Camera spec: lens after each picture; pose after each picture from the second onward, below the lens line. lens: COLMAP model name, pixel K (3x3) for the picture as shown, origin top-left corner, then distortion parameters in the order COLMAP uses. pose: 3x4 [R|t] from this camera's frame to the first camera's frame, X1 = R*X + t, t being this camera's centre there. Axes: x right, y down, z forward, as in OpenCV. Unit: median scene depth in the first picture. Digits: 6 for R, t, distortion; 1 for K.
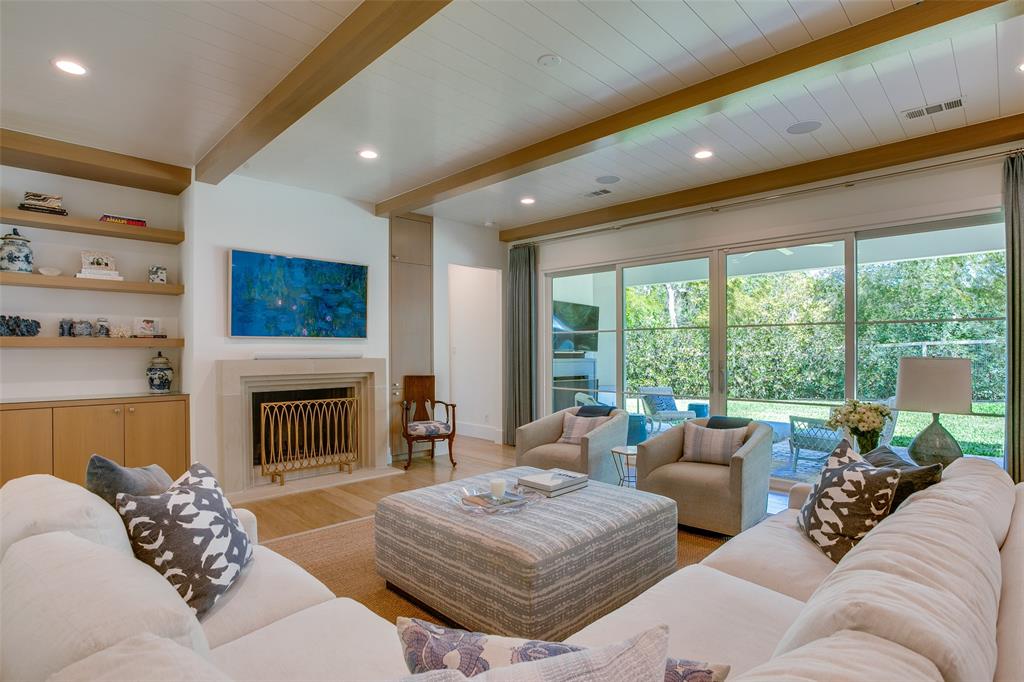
lens RADIAL K [[523.6, 0, 514.2], [0, 523.6, 340.4], [0, 0, 1]] dist [-0.006644, -0.000695]
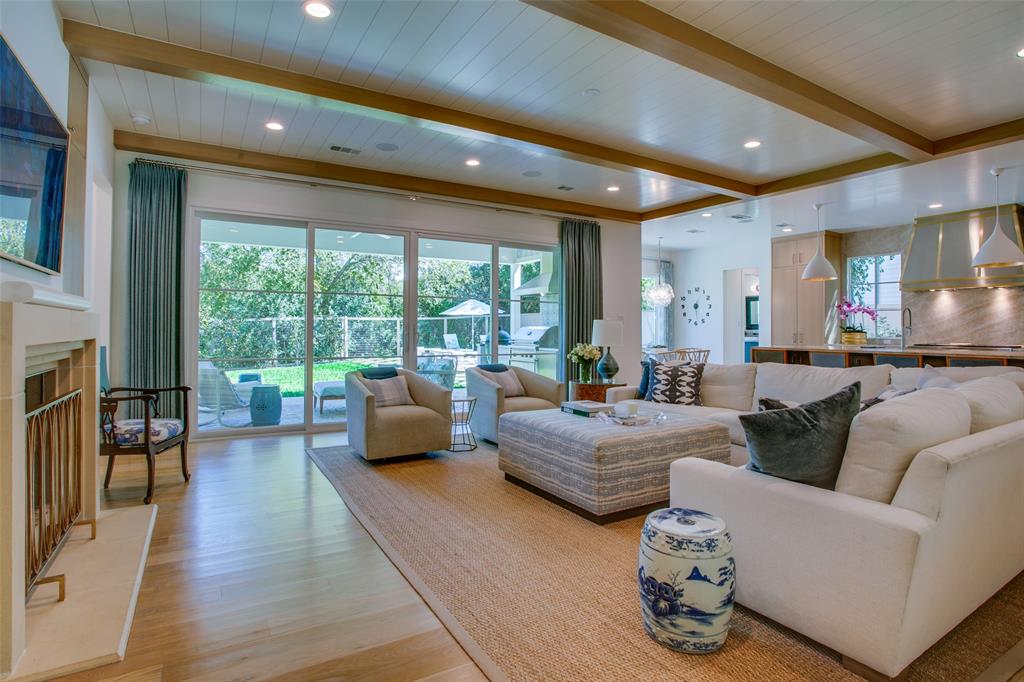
lens RADIAL K [[523.6, 0, 515.0], [0, 523.6, 338.3], [0, 0, 1]] dist [-0.006644, -0.000695]
pose [[0.257022, 0.003347, 0.966400, -0.747080], [-0.006959, 0.999974, -0.001613, 0.078780], [-0.966380, -0.006311, 0.257039, 0.451919]]
